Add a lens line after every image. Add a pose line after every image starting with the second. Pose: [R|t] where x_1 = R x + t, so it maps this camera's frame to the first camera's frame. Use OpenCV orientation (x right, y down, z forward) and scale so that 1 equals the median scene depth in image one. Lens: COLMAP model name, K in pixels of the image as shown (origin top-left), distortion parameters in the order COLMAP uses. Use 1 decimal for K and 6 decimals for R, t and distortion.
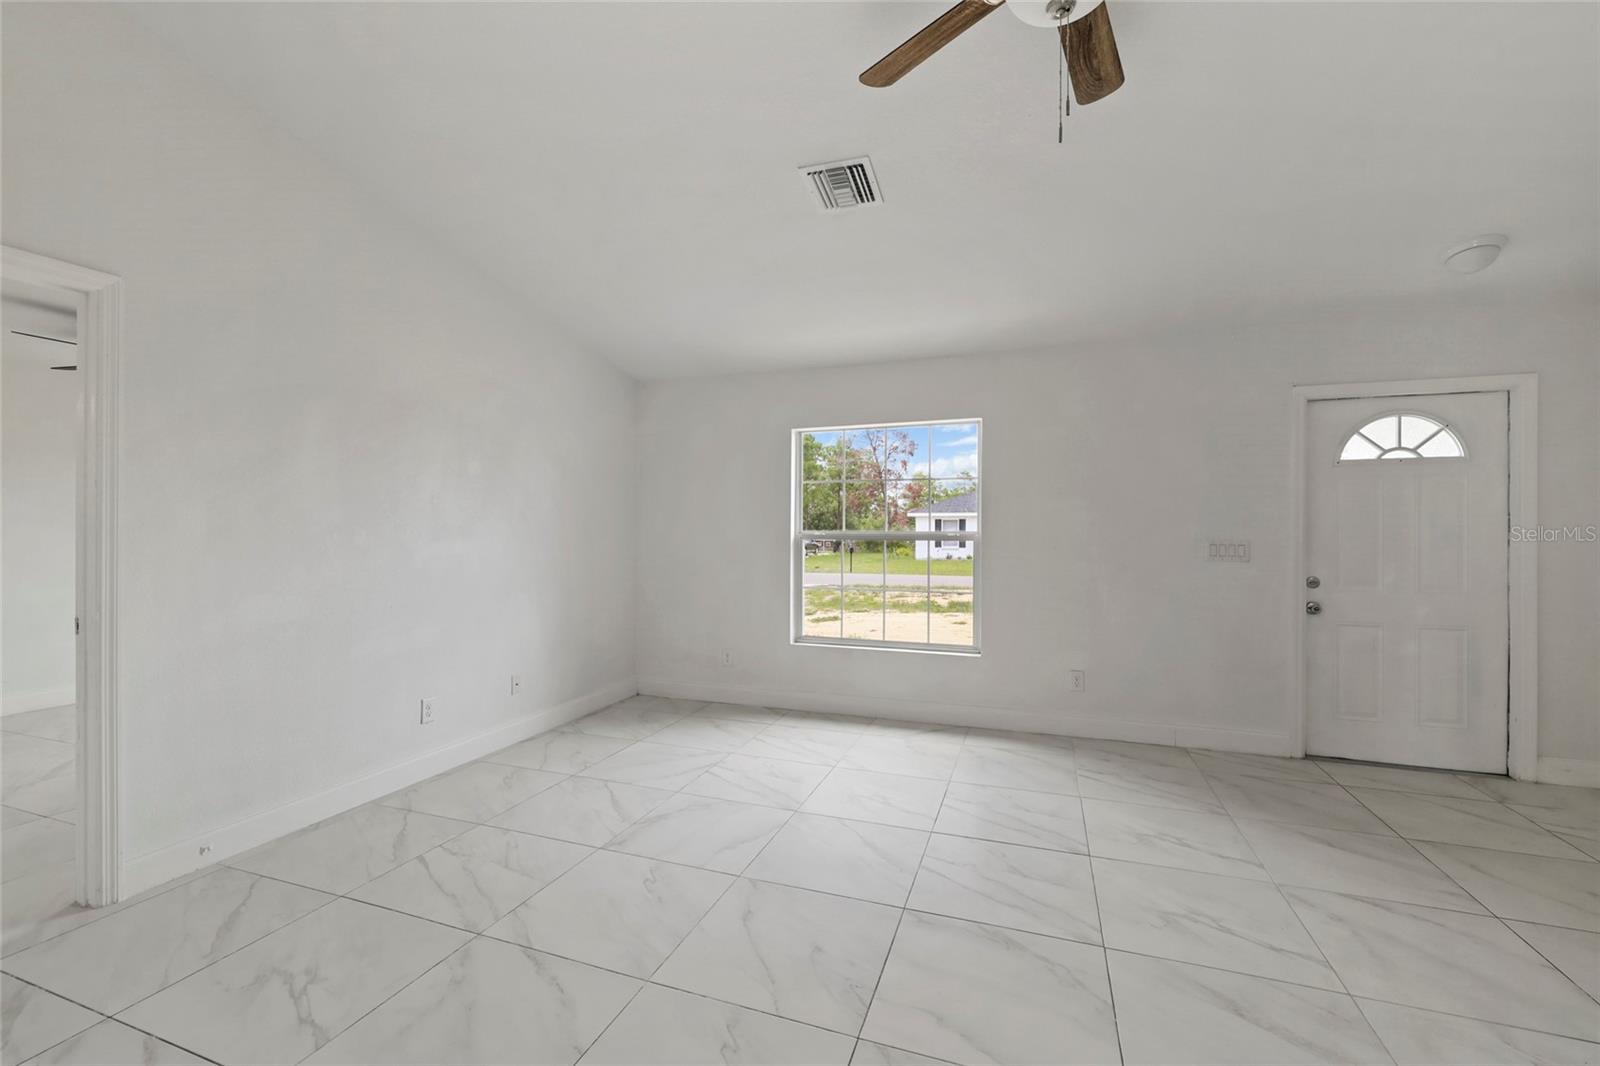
lens RADIAL K [[671.9, 0, 794.6], [0, 671.9, 528.7], [0, 0, 1]] dist [-0.002301, 0.000883]
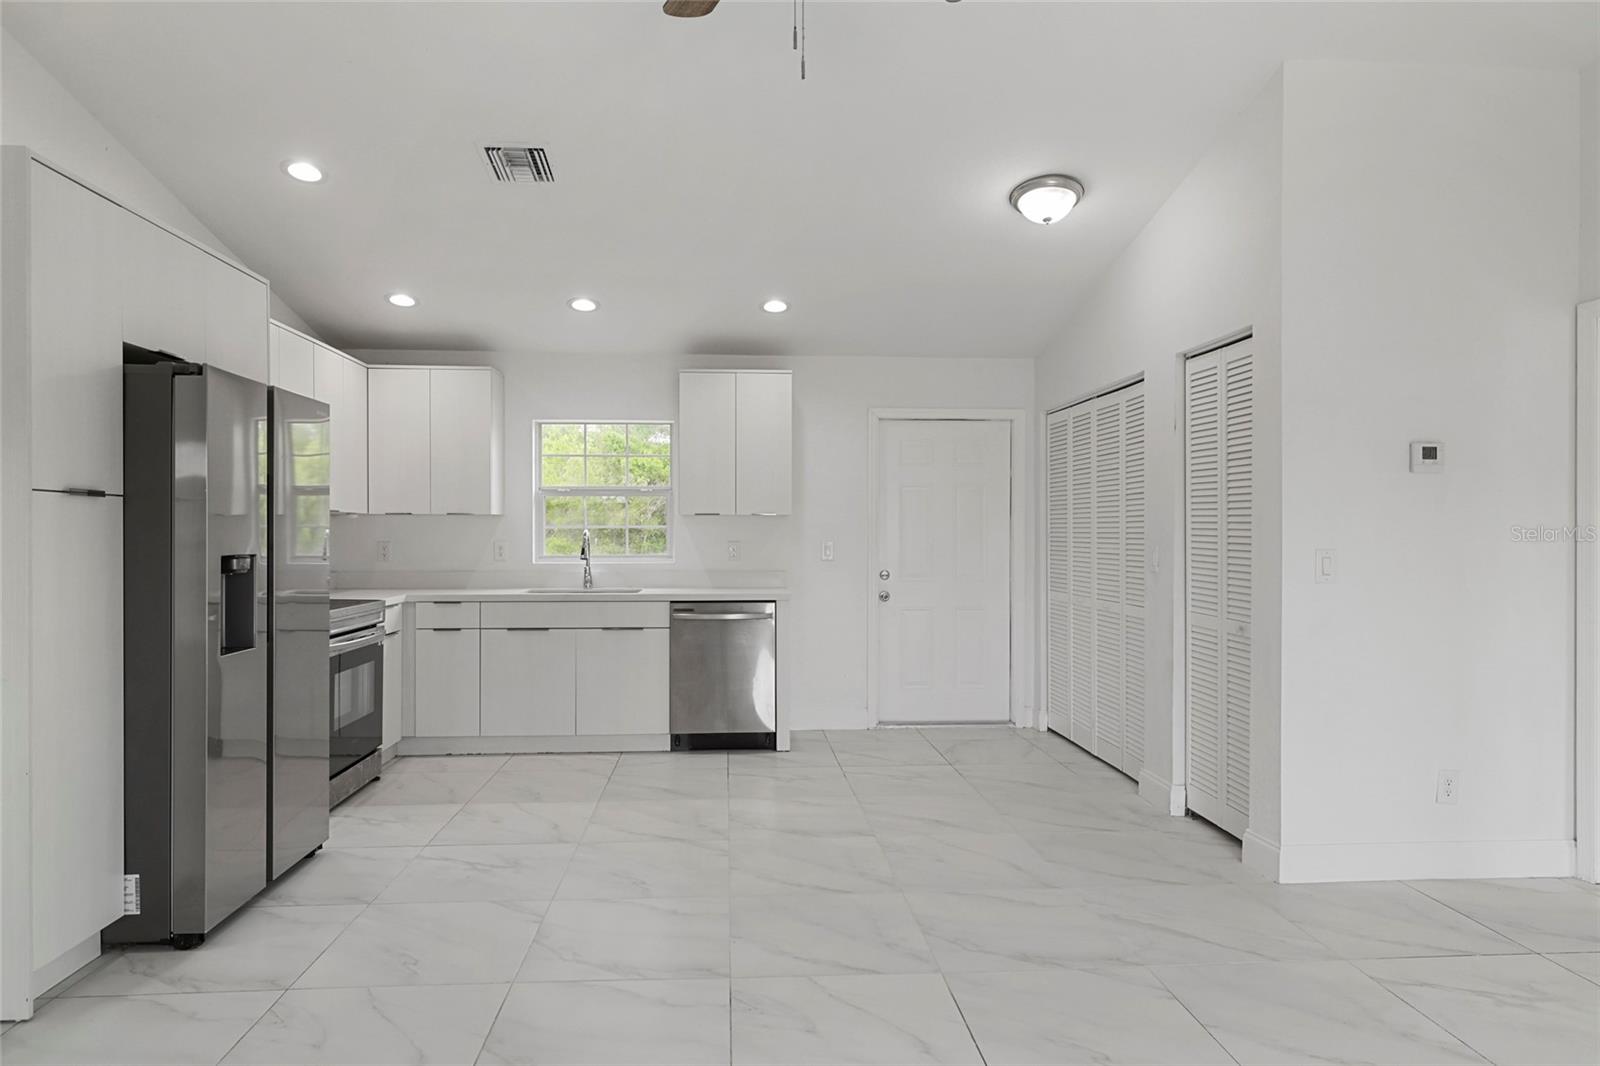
lens RADIAL K [[961.1, 0, 794.4], [0, 961.1, 533.2], [0, 0, 1]] dist [-0.000040, 0.000877]
pose [[-0.911672, -0.003508, -0.410905, 0.407963], [-0.004135, 0.999991, 0.000635, -0.000905], [0.410899, 0.002278, -0.911678, 0.952898]]
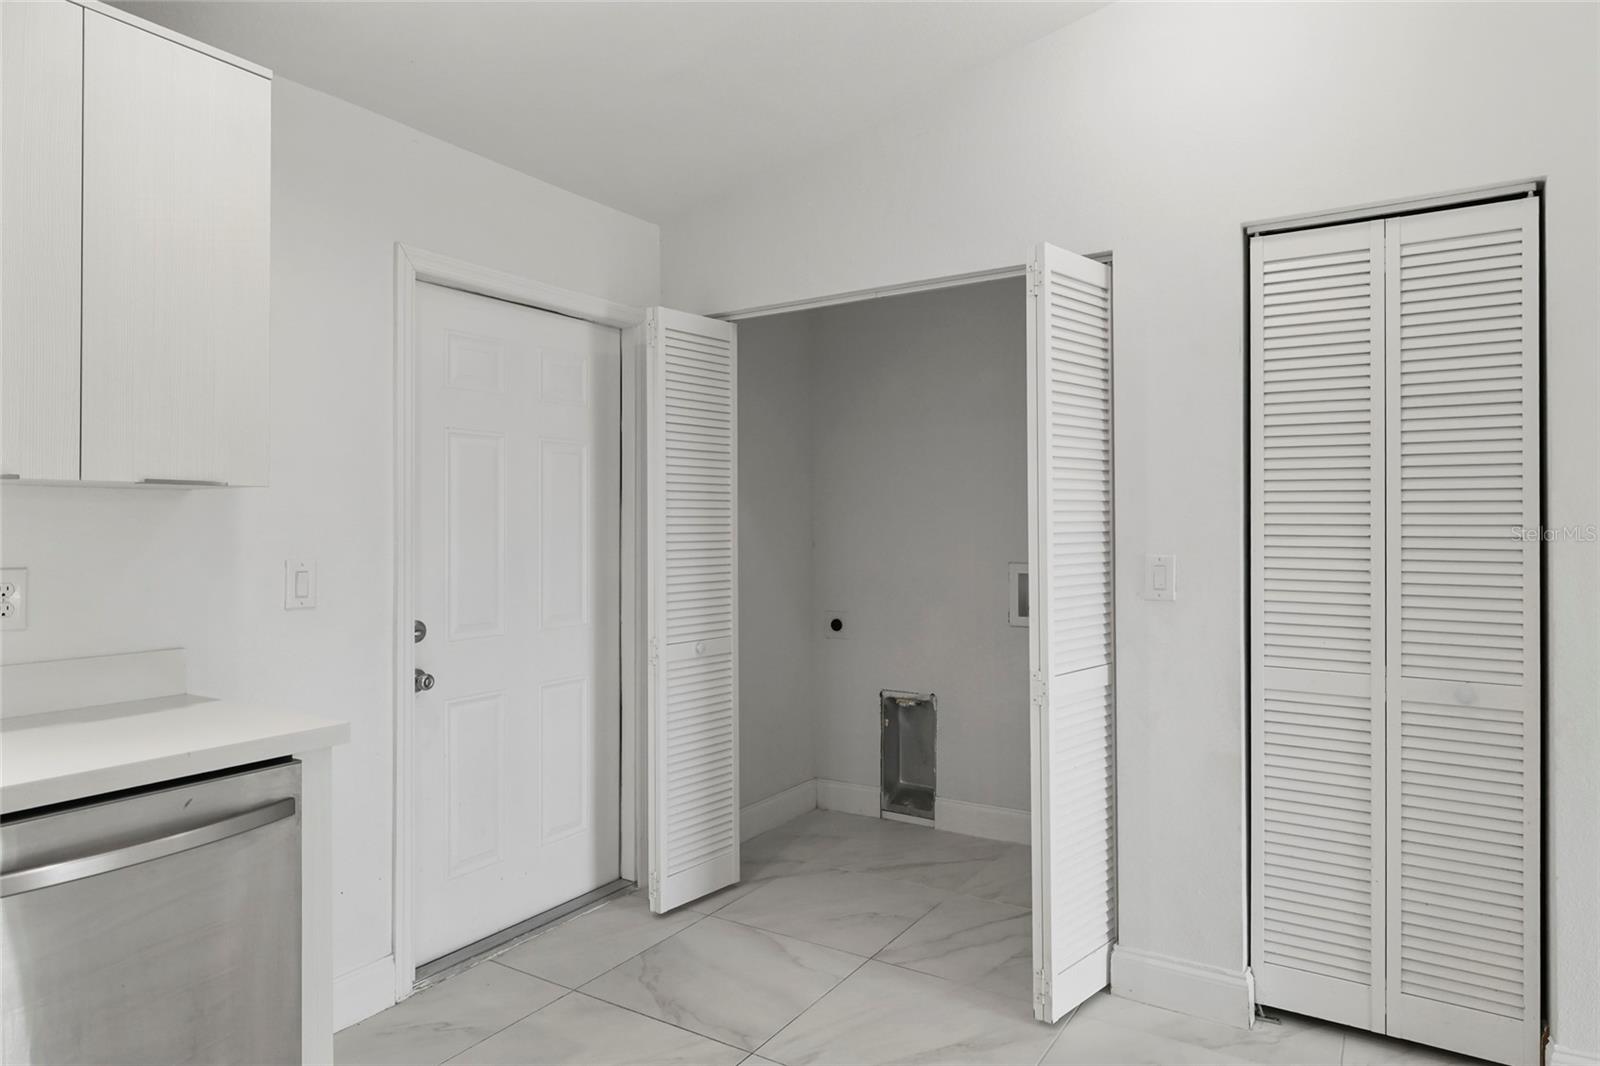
lens RADIAL K [[961.1, 0, 806.3], [0, 961.1, 512.8], [0, 0, 1]] dist [-0.000040, 0.000877]
pose [[-0.217369, -0.016007, -0.975958, 0.227974], [0.003547, 0.999846, -0.017188, -0.005011], [0.976083, -0.007198, -0.217279, -0.084248]]
